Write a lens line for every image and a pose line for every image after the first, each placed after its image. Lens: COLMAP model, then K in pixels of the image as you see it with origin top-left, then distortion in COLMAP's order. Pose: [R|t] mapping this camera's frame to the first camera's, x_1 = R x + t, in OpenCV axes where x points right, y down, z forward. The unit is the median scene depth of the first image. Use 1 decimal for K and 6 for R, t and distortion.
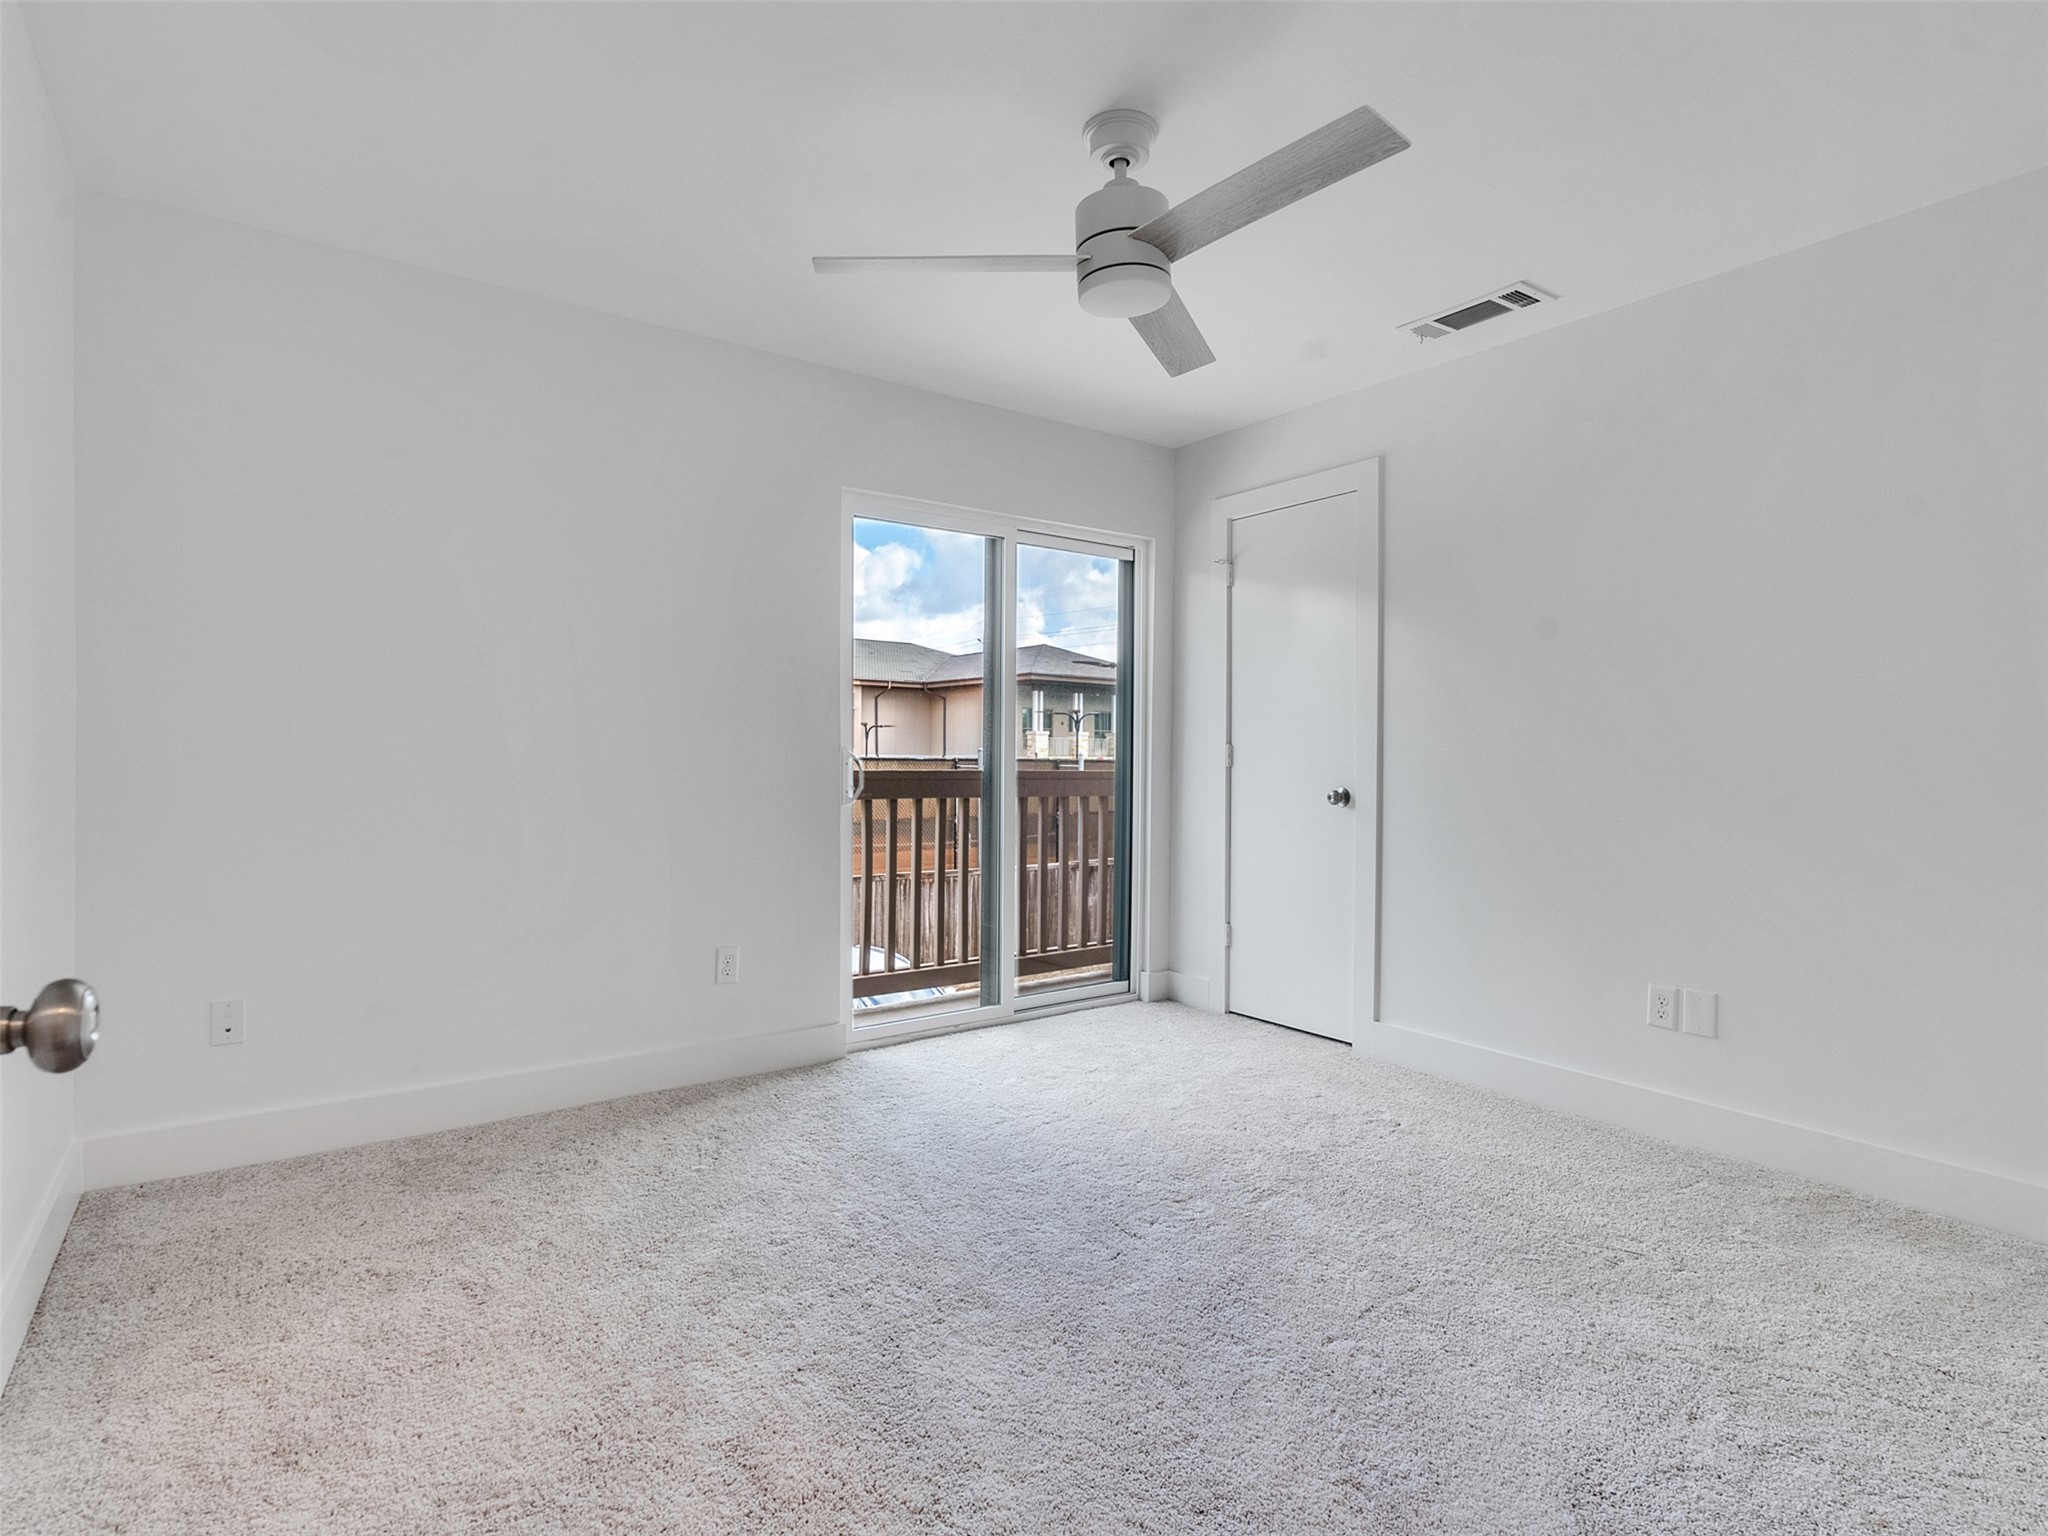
lens RADIAL K [[1054.6, 0, 1007.3], [0, 1054.6, 768.2], [0, 0, 1]] dist [-0.002021, 0.001543]
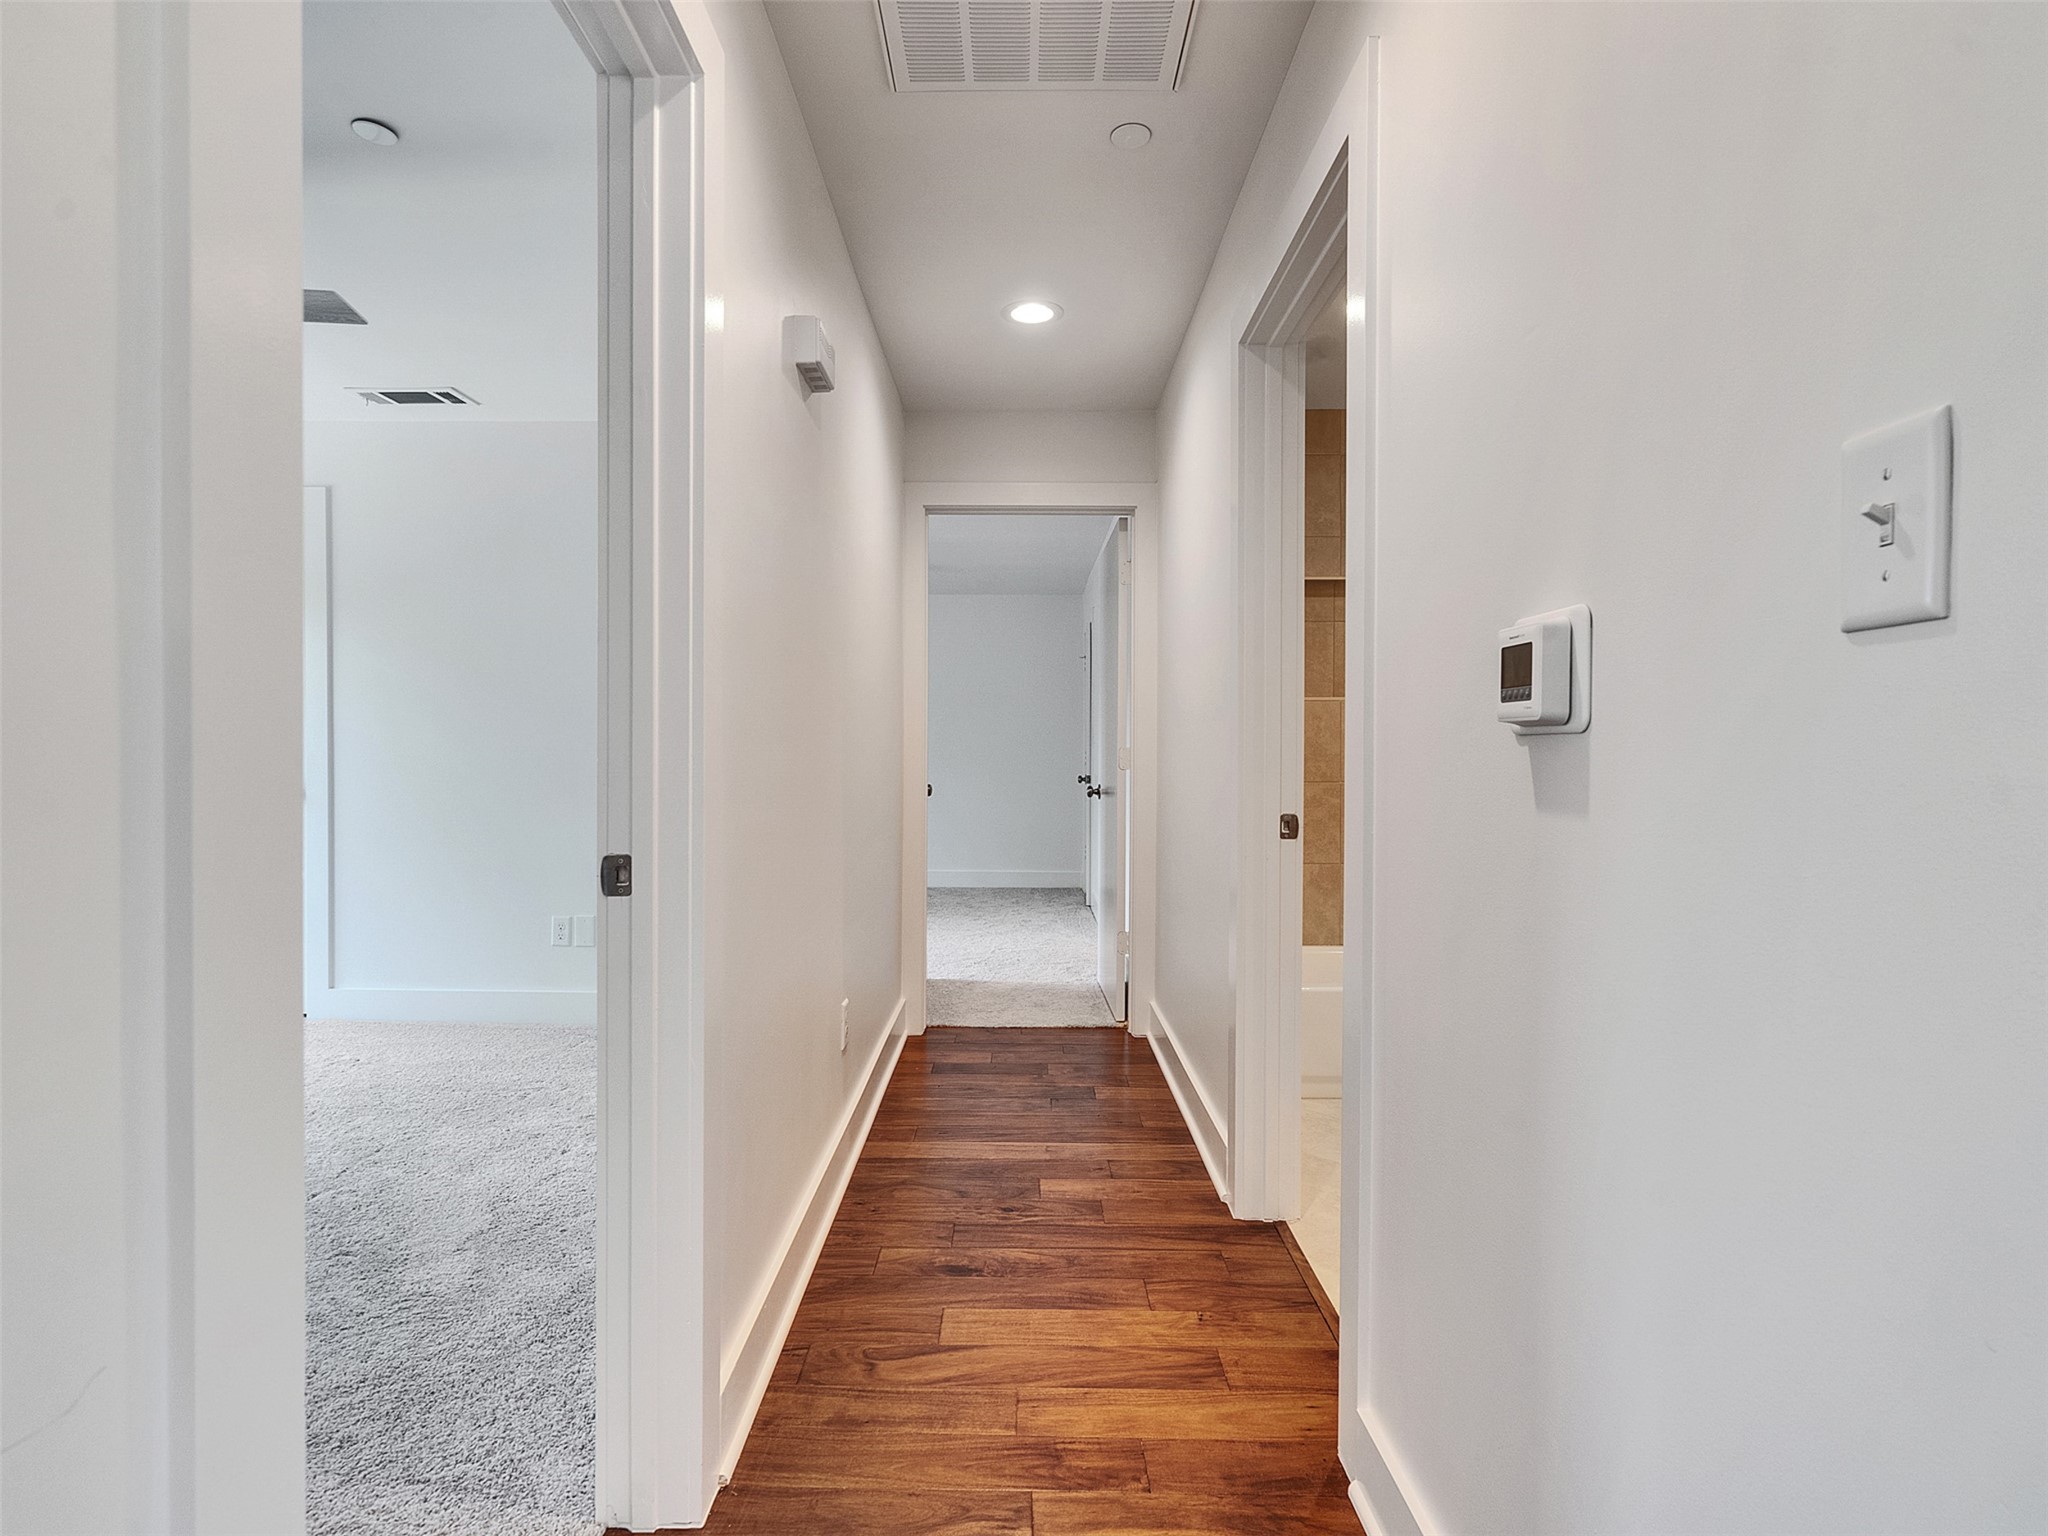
lens RADIAL K [[1054.6, 0, 1007.3], [0, 1054.6, 768.2], [0, 0, 1]] dist [-0.002021, 0.001543]
pose [[0.598395, -0.013968, 0.801079, -0.187804], [0.009253, 0.999902, 0.010523, -0.000961], [-0.801148, 0.001116, 0.598466, -0.408613]]
